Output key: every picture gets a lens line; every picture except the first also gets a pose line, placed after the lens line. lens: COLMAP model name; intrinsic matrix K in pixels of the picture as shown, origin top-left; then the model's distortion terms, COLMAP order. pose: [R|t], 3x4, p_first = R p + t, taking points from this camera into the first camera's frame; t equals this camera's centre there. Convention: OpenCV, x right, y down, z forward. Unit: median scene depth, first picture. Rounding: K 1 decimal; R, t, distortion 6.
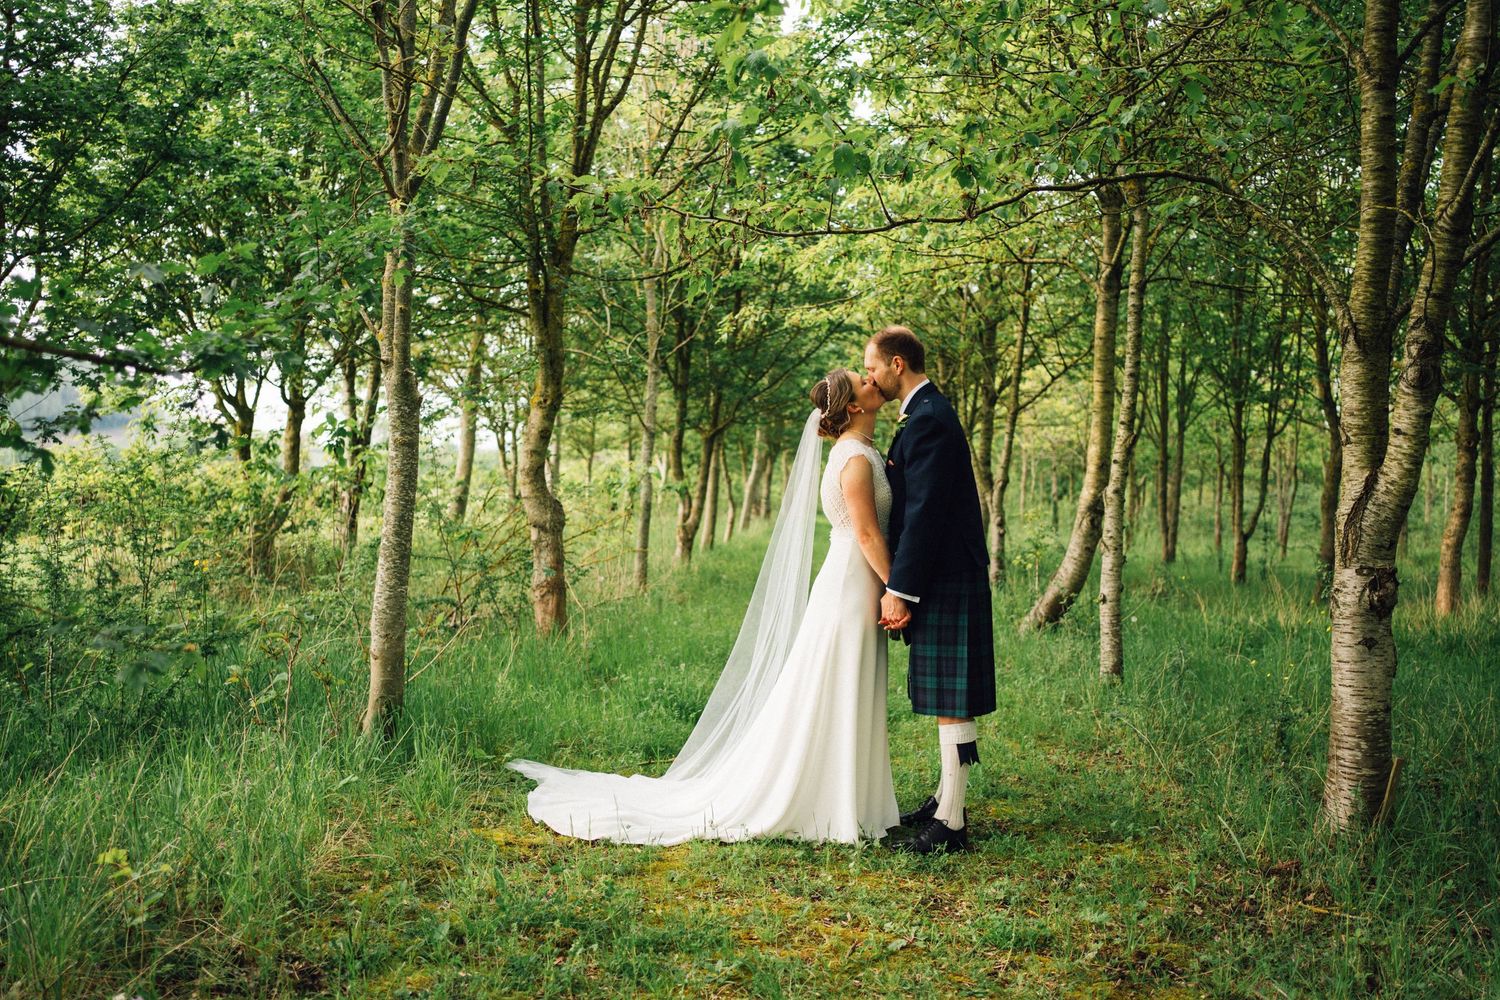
lens RADIAL K [[1476.1, 0, 750.0], [0, 1476.1, 500.0], [0, 0, 1]] dist [-0.119088, -0.001266]
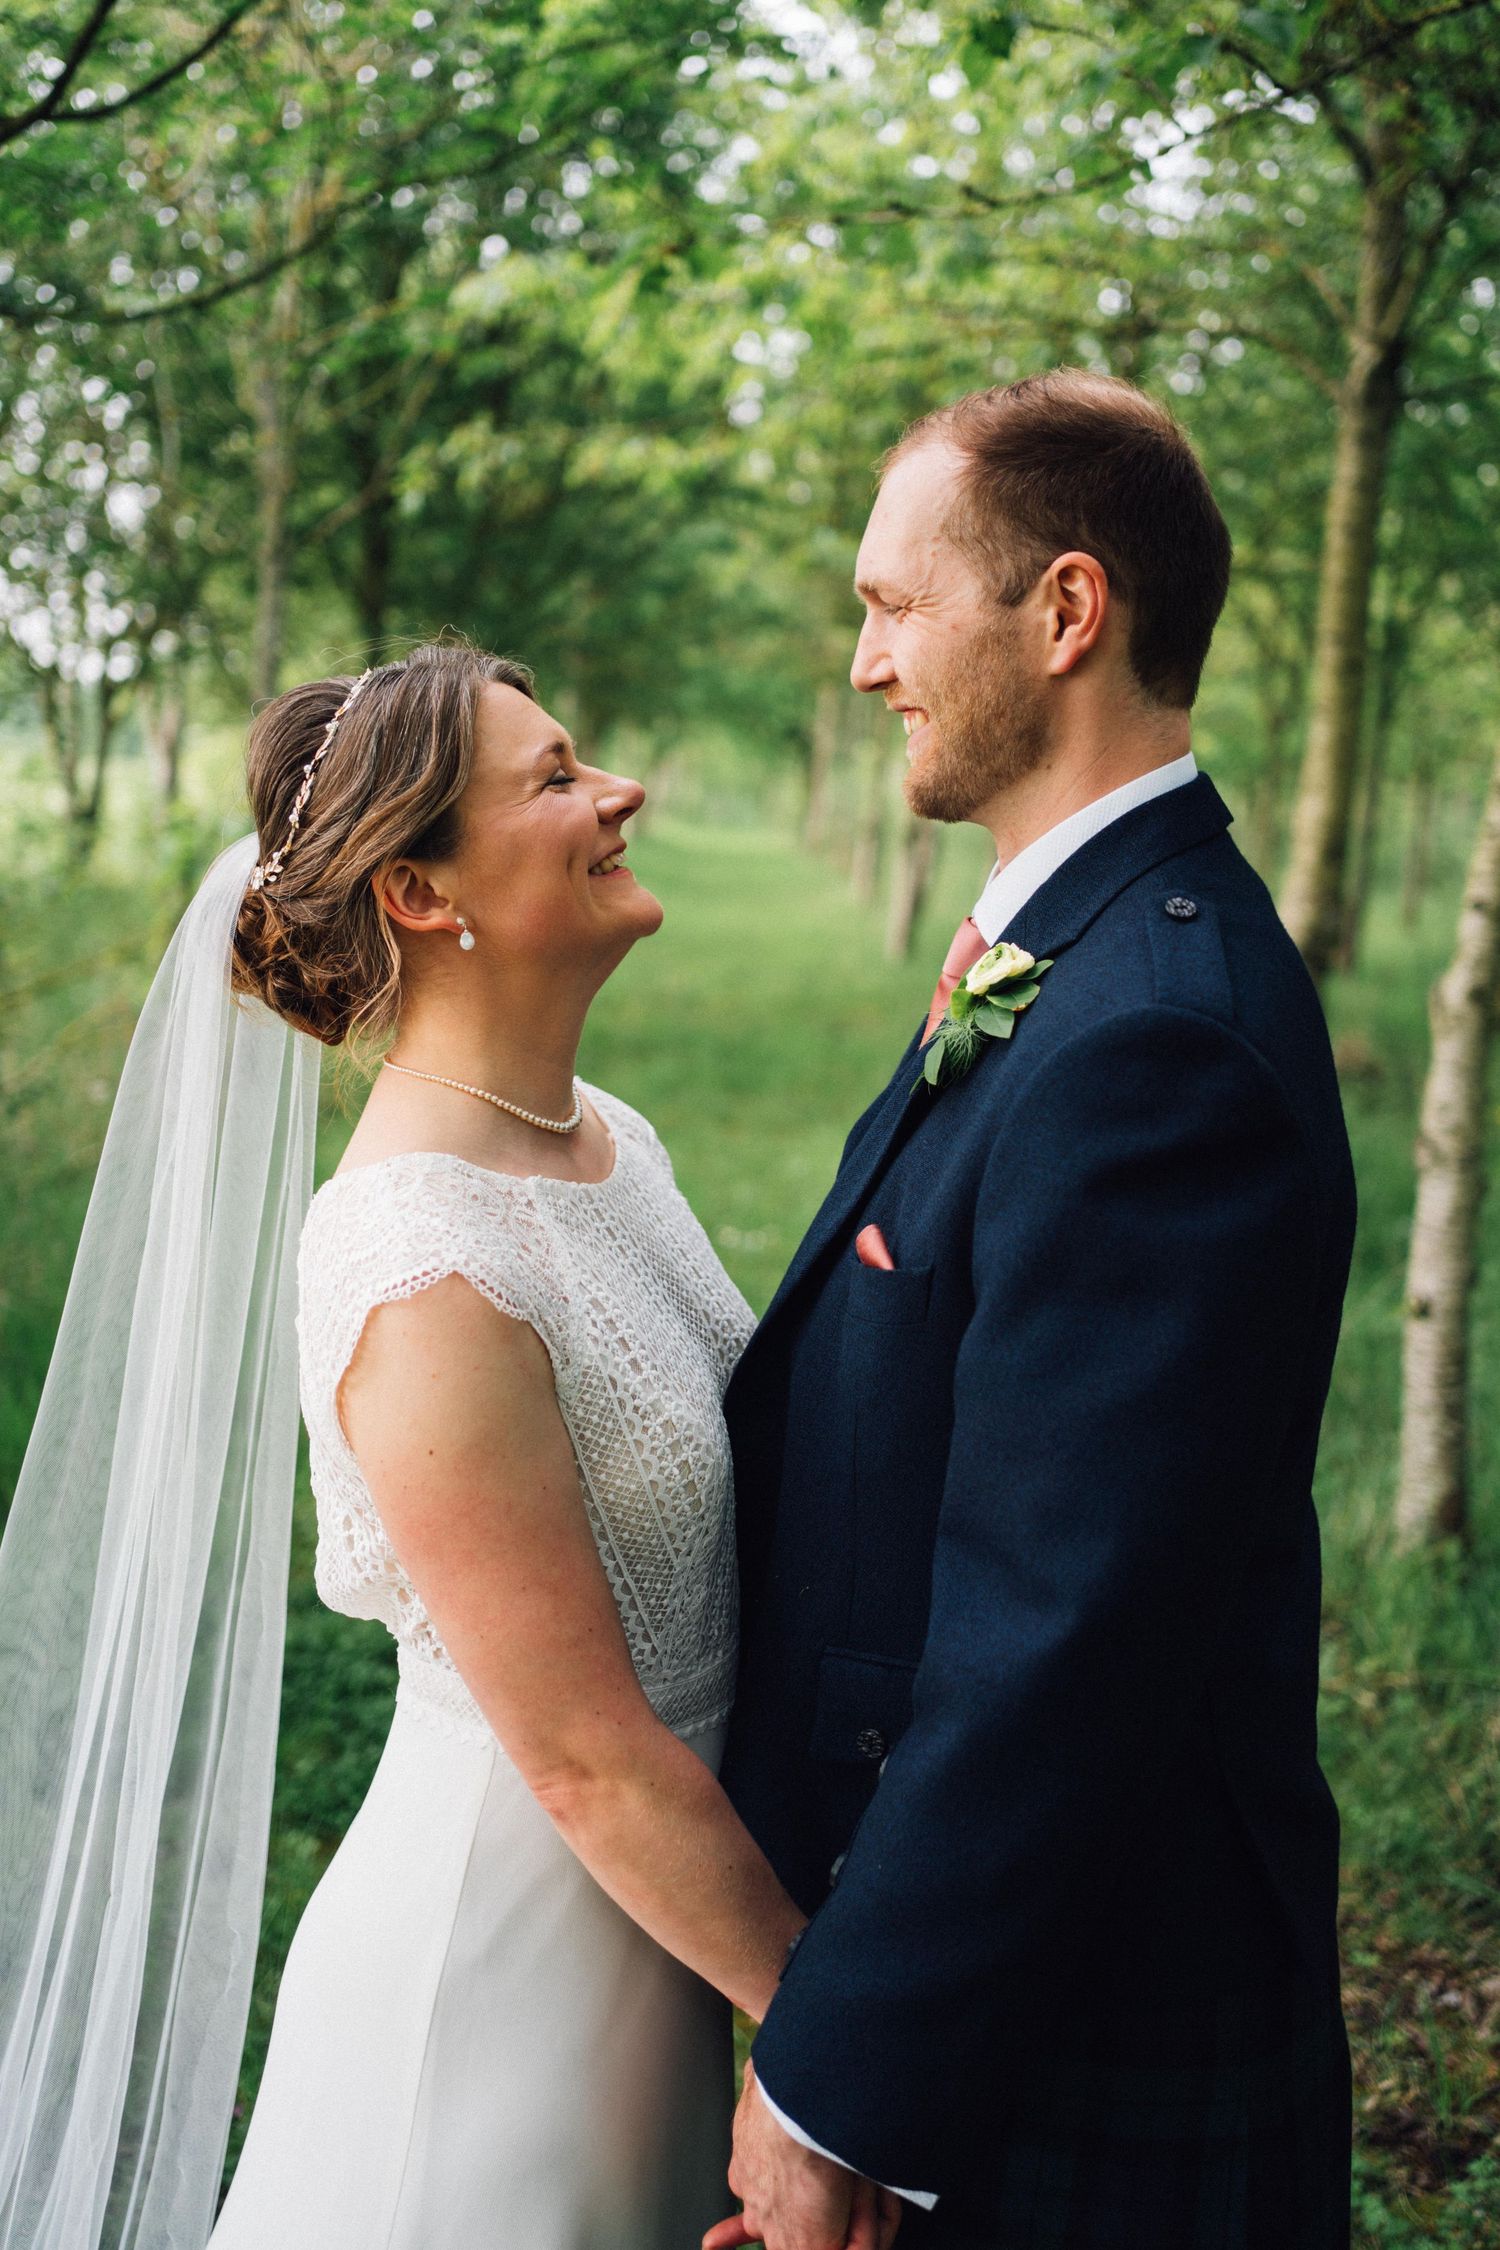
lens RADIAL K [[2214.2, 0, 750.0], [0, 2214.2, 1125.0], [0, 0, 1]] dist [-0.119088, -0.001266]
pose [[0.997481, 0.019450, 0.068214, 0.034354], [-0.029688, 0.987865, 0.152449, -0.032412], [-0.064421, -0.154090, 0.985954, 0.353809]]
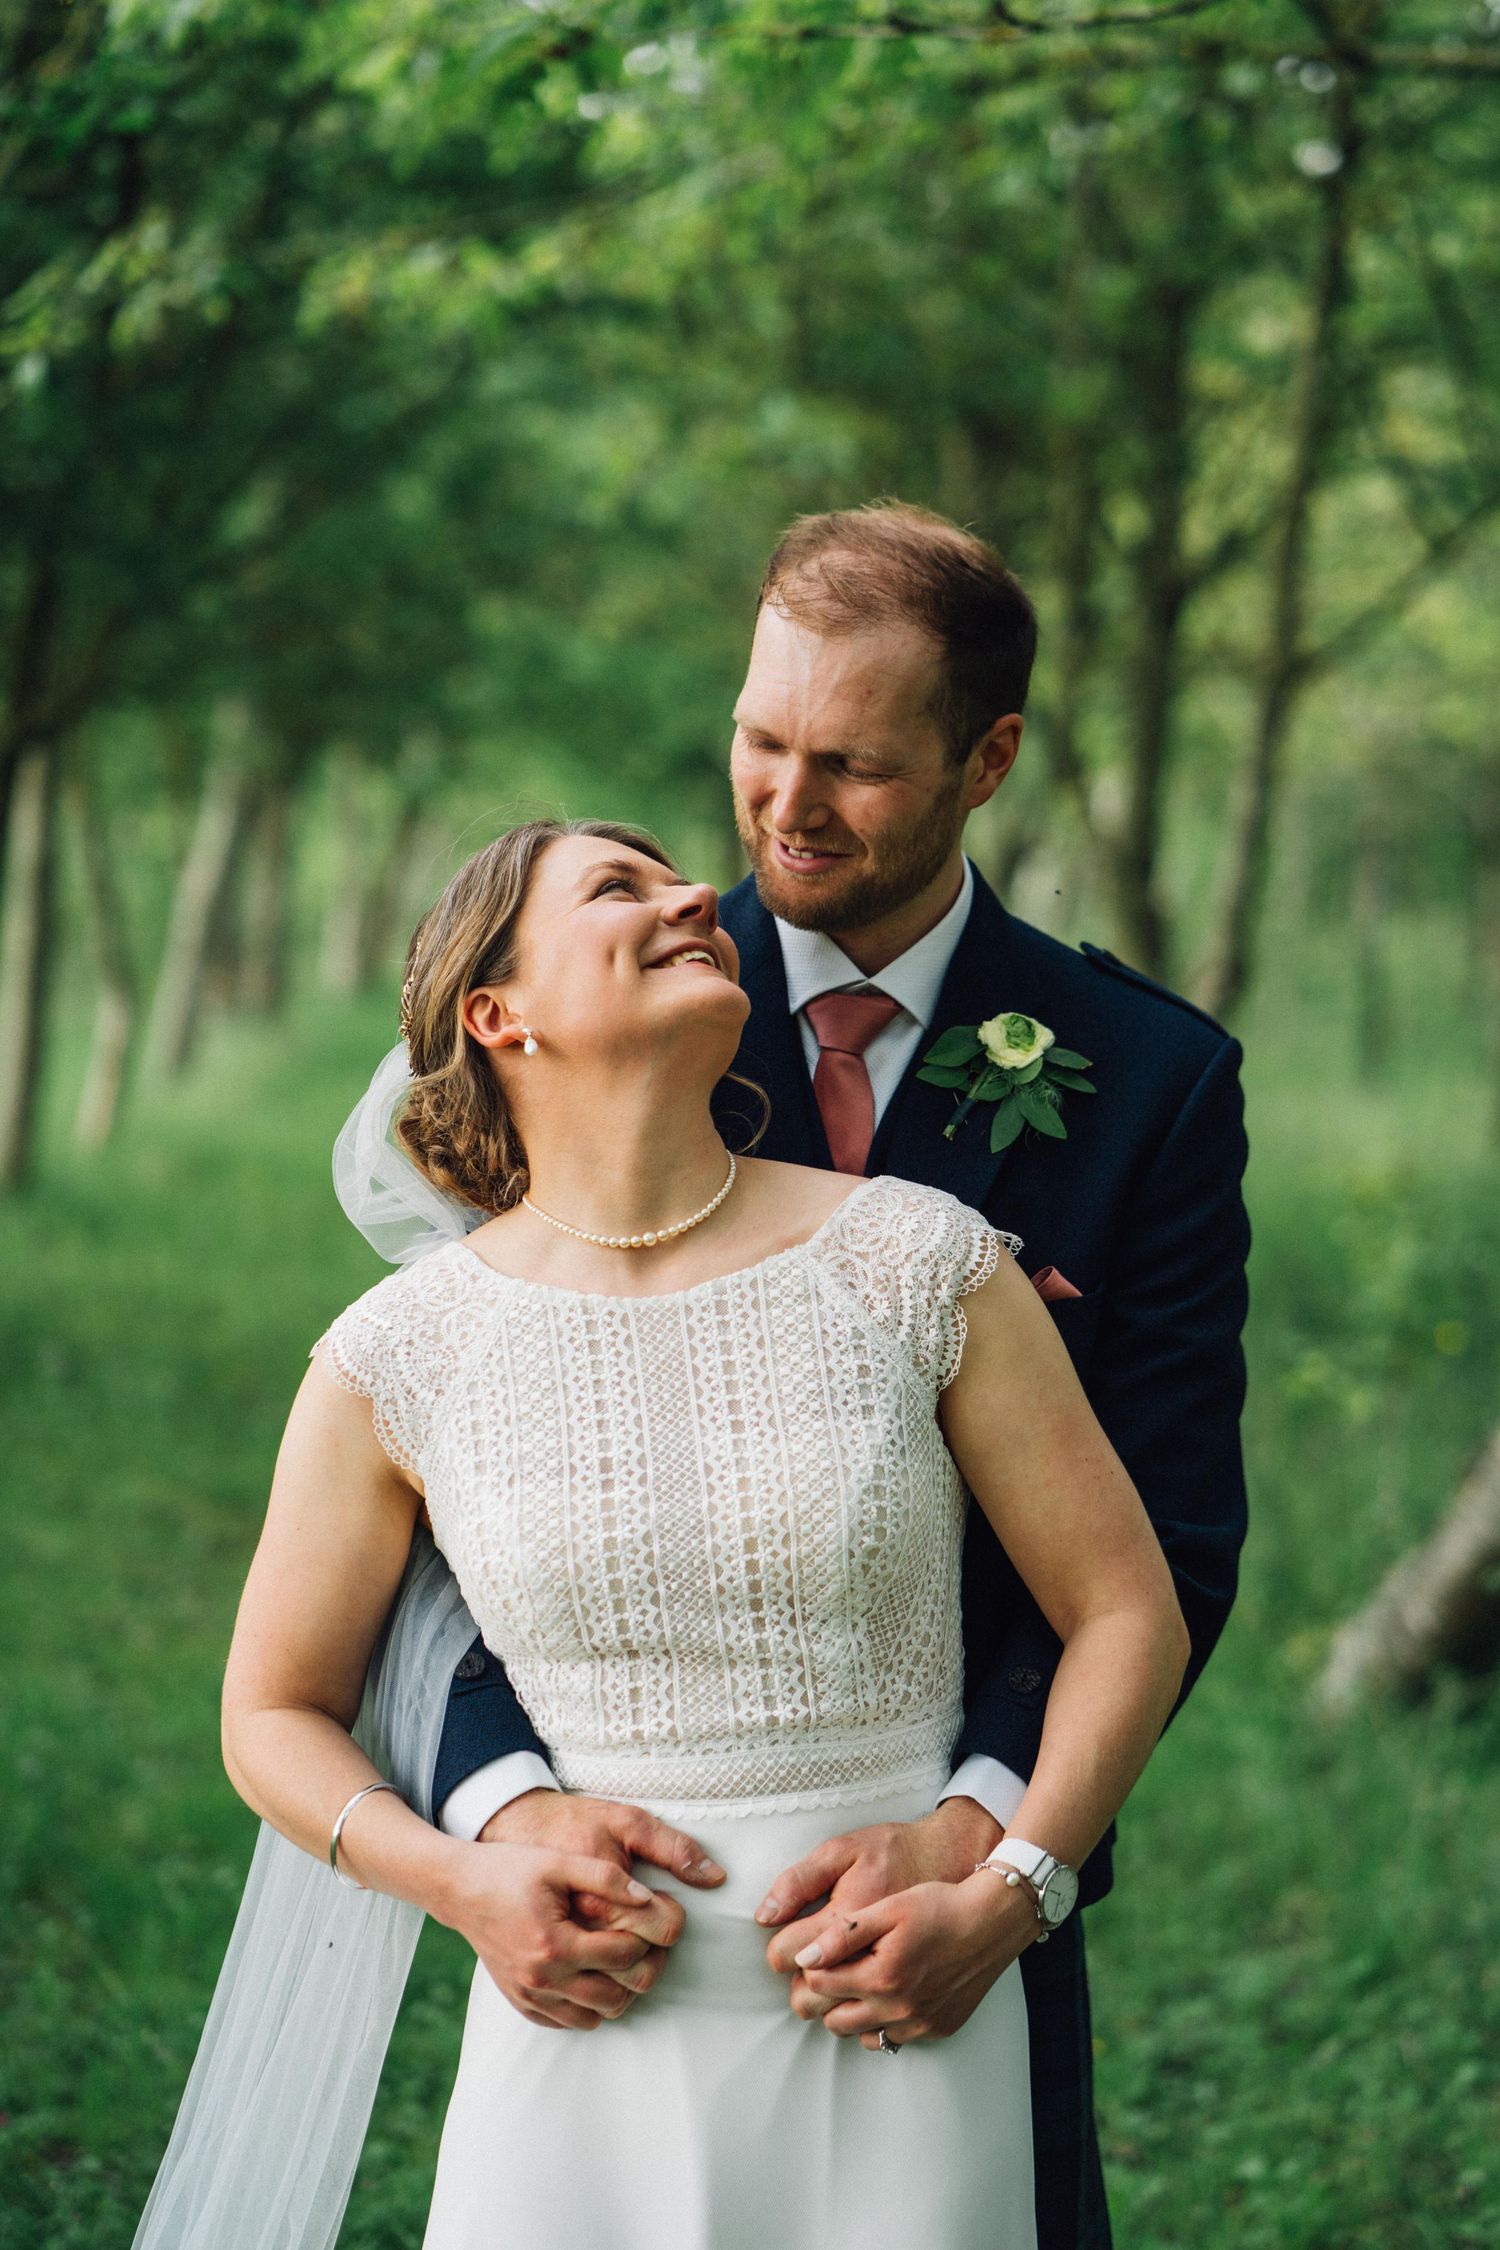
lens RADIAL K [[5316.9, 0, 750.0], [0, 5316.9, 1125.0], [0, 0, 1]] dist [0.321281, -0.053840]
pose [[0.995094, 0.016361, 0.097570, 0.011229], [-0.020898, 0.998738, 0.045667, -0.032682], [-0.096700, -0.047482, 0.994180, 0.163148]]
